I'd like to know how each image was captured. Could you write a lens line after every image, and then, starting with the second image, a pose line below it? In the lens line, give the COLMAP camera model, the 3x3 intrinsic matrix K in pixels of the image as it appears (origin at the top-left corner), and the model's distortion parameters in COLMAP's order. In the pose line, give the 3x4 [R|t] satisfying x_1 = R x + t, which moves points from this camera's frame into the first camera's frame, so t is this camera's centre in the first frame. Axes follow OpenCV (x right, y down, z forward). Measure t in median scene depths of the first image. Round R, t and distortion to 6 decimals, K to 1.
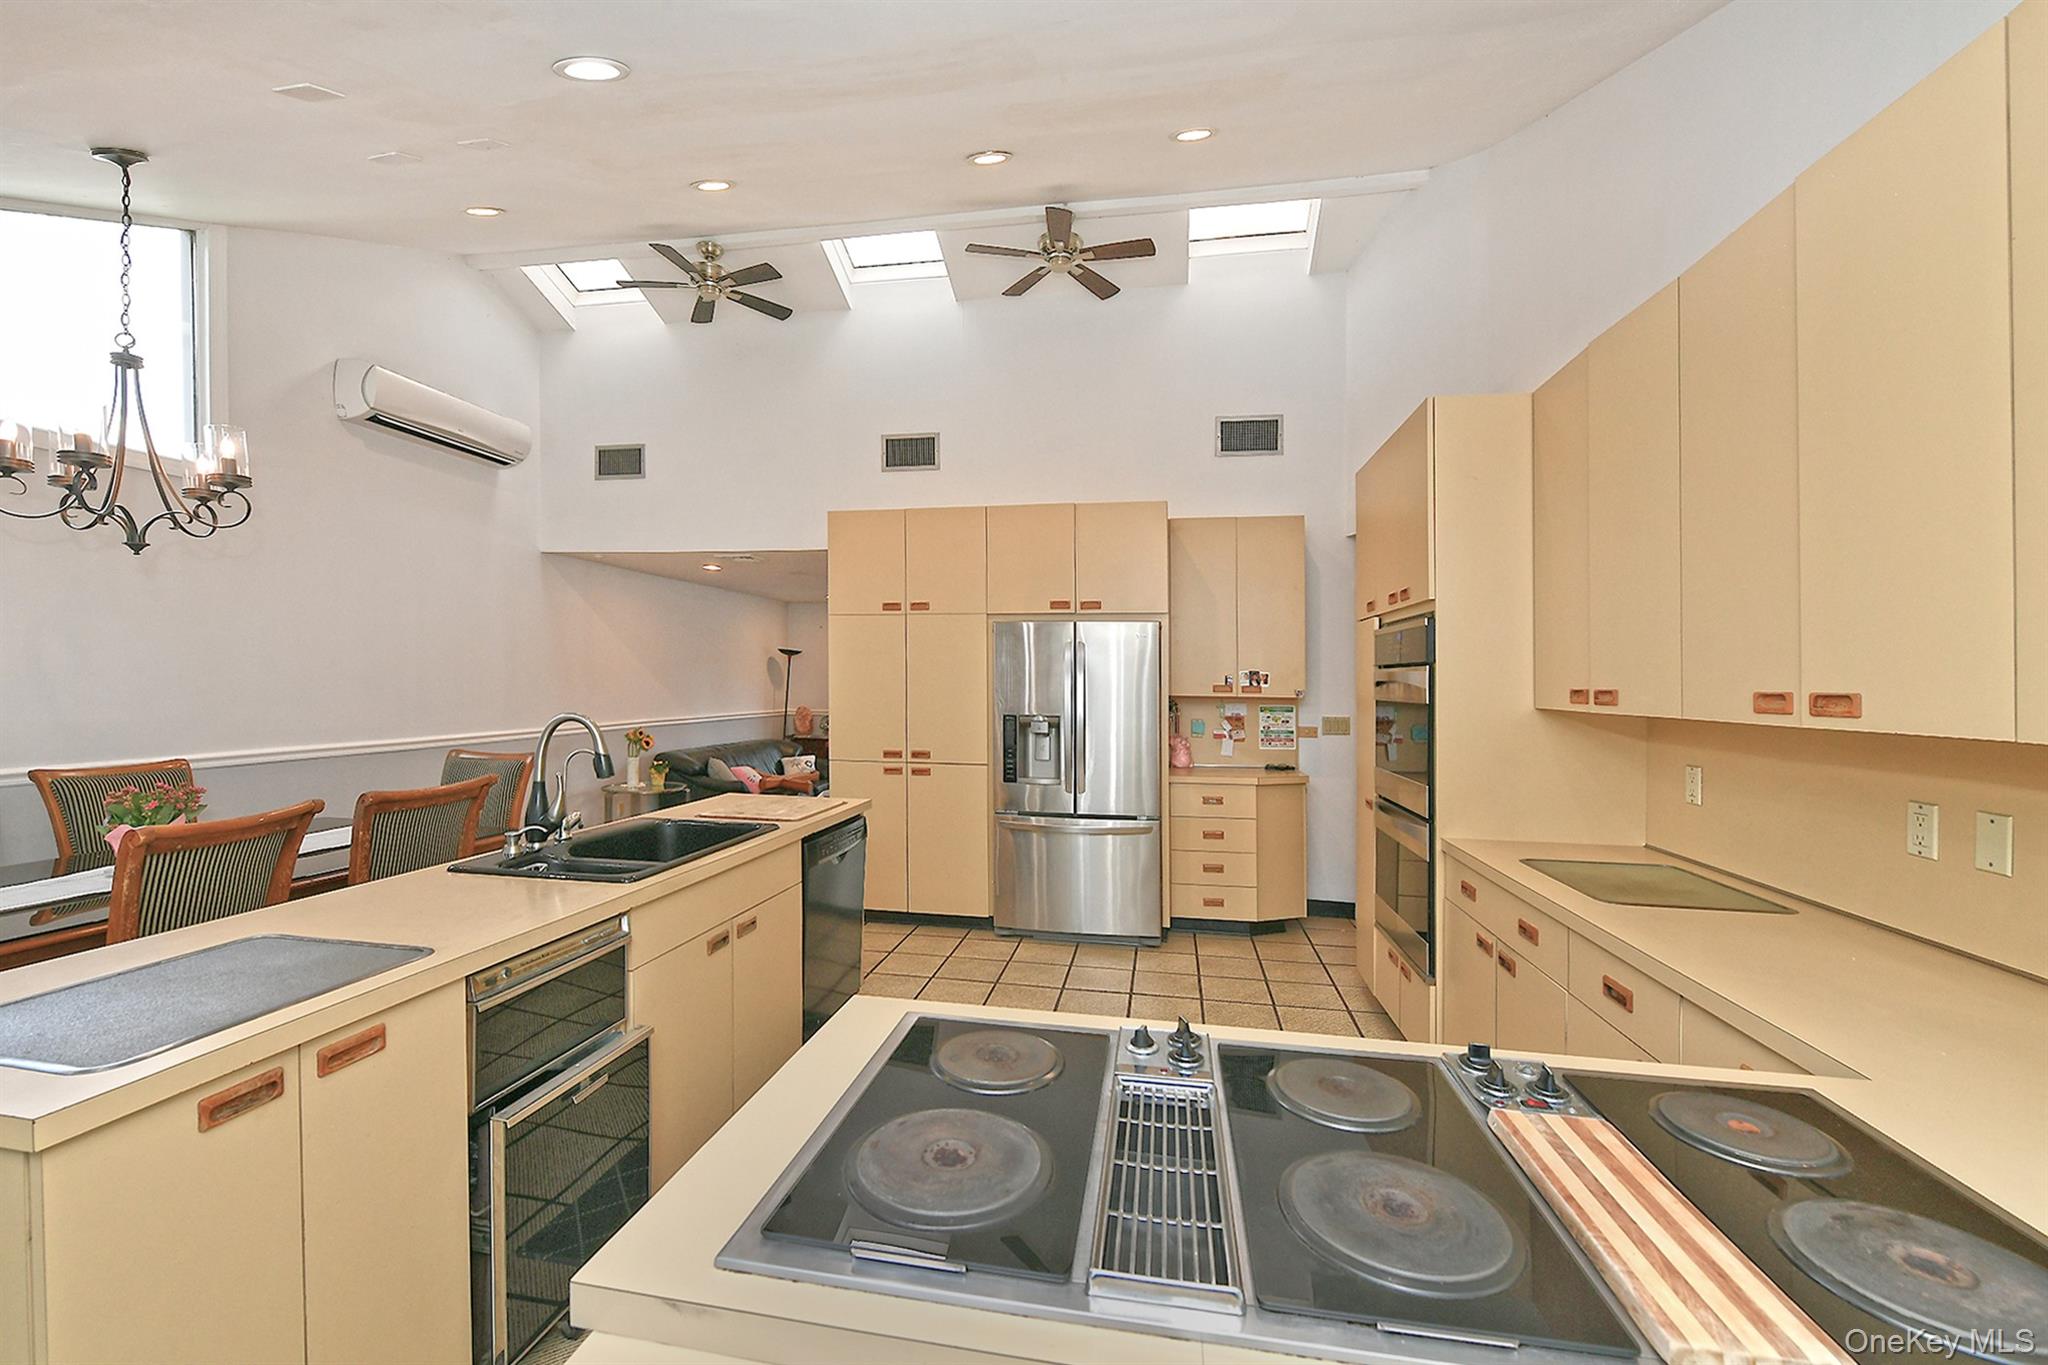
lens RADIAL K [[859.7, 0, 1017.3], [0, 859.7, 681.6], [0, 0, 1]] dist [-0.003424, 0.000131]
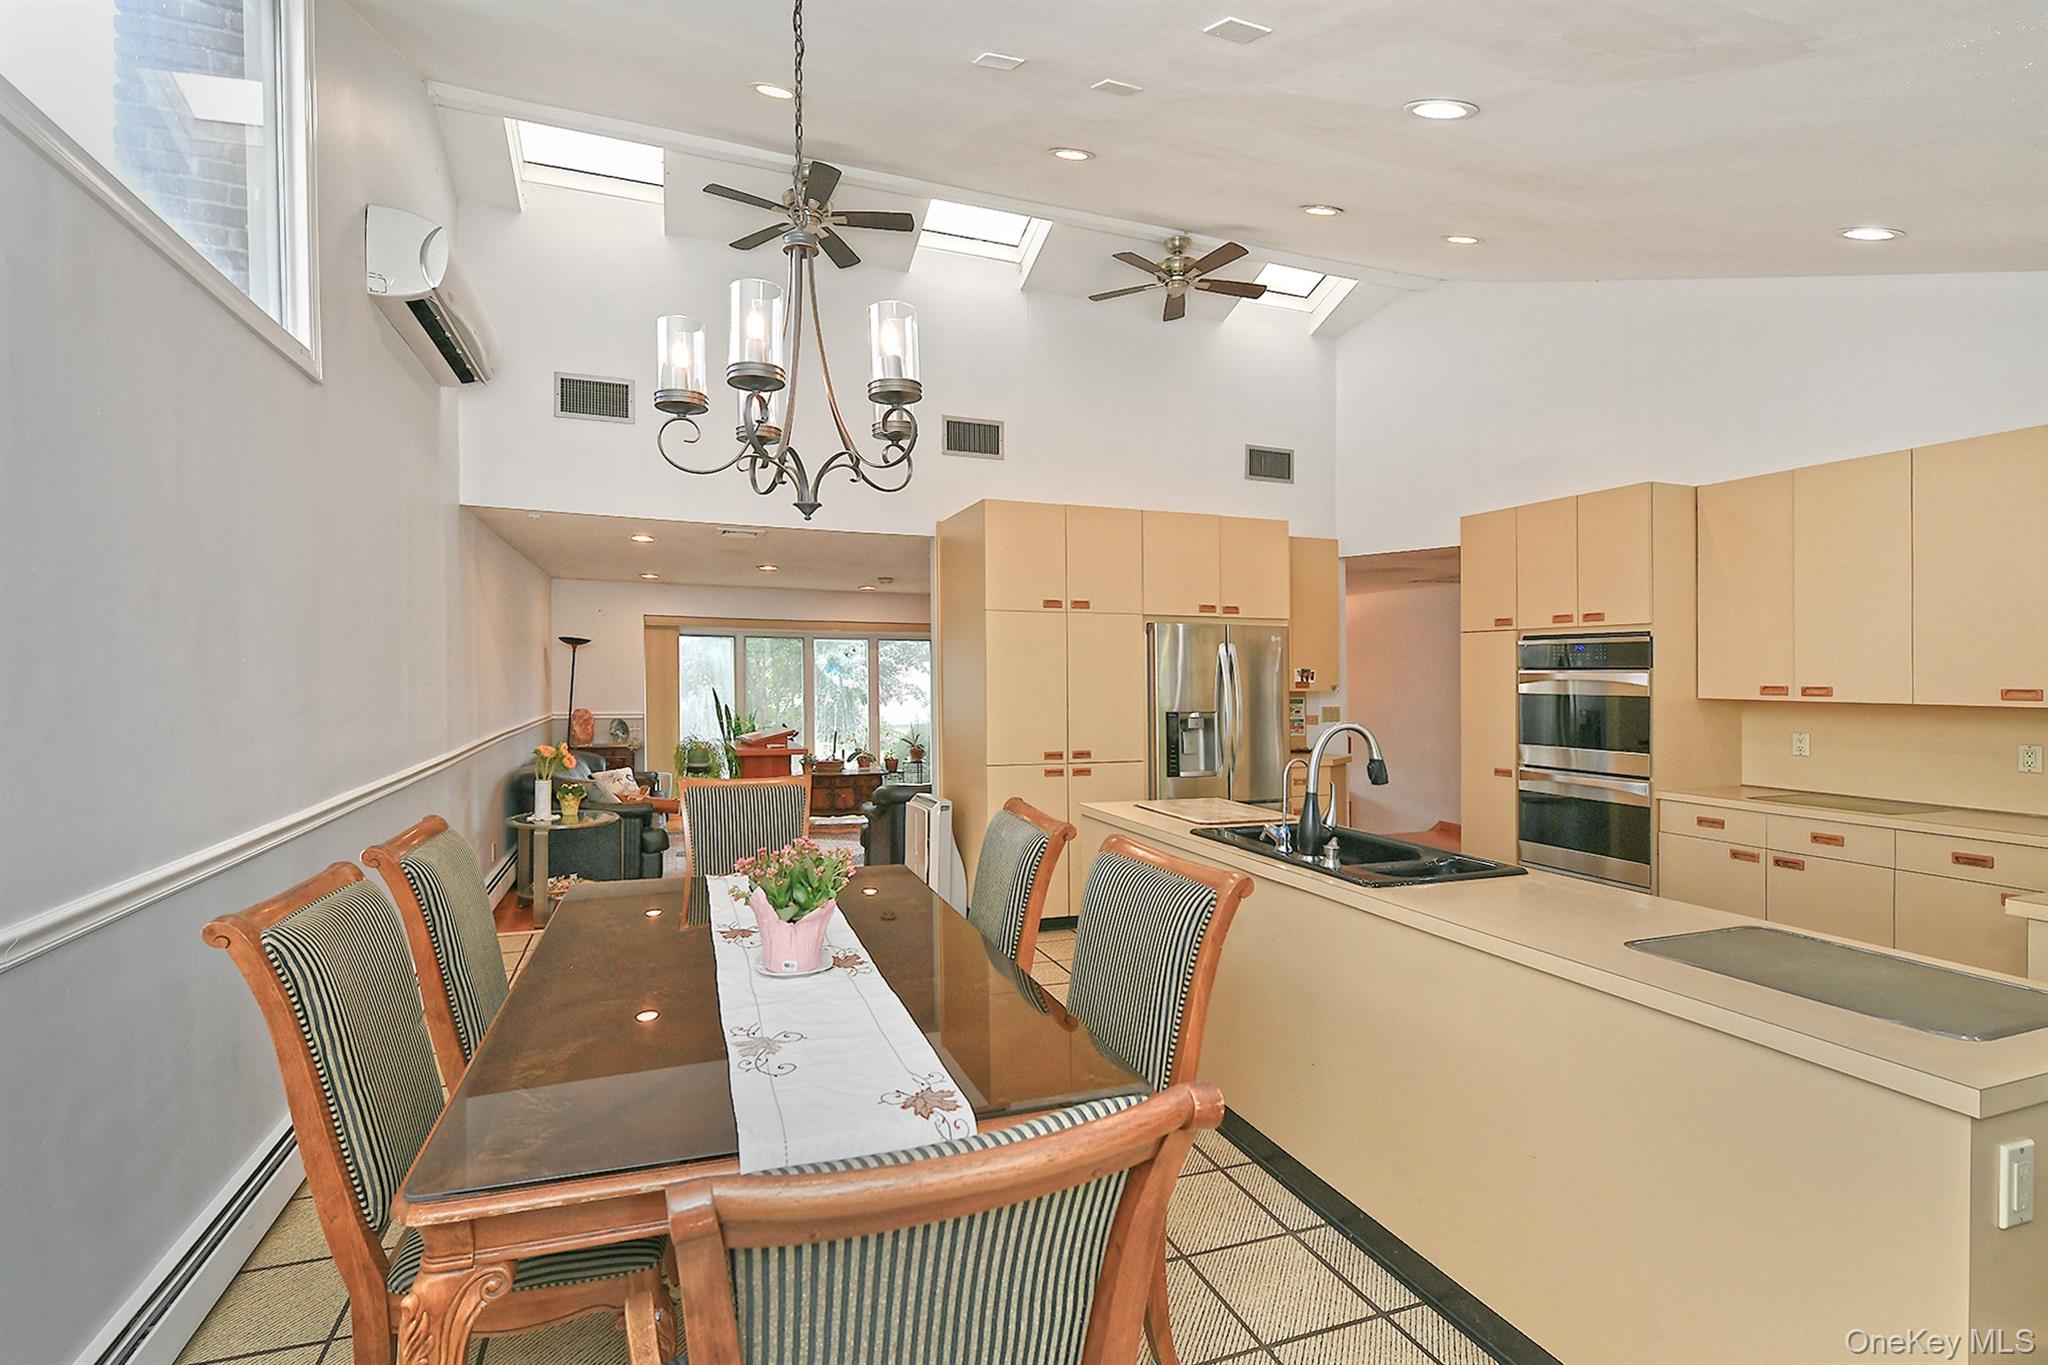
lens RADIAL K [[899.3, 0, 1014.5], [0, 899.3, 675.2], [0, 0, 1]] dist [-0.005514, -0.000306]
pose [[0.864428, -0.005171, 0.502731, -0.650924], [0.003346, 0.999984, 0.004534, -0.010545], [-0.502746, -0.002237, 0.864431, 0.135003]]
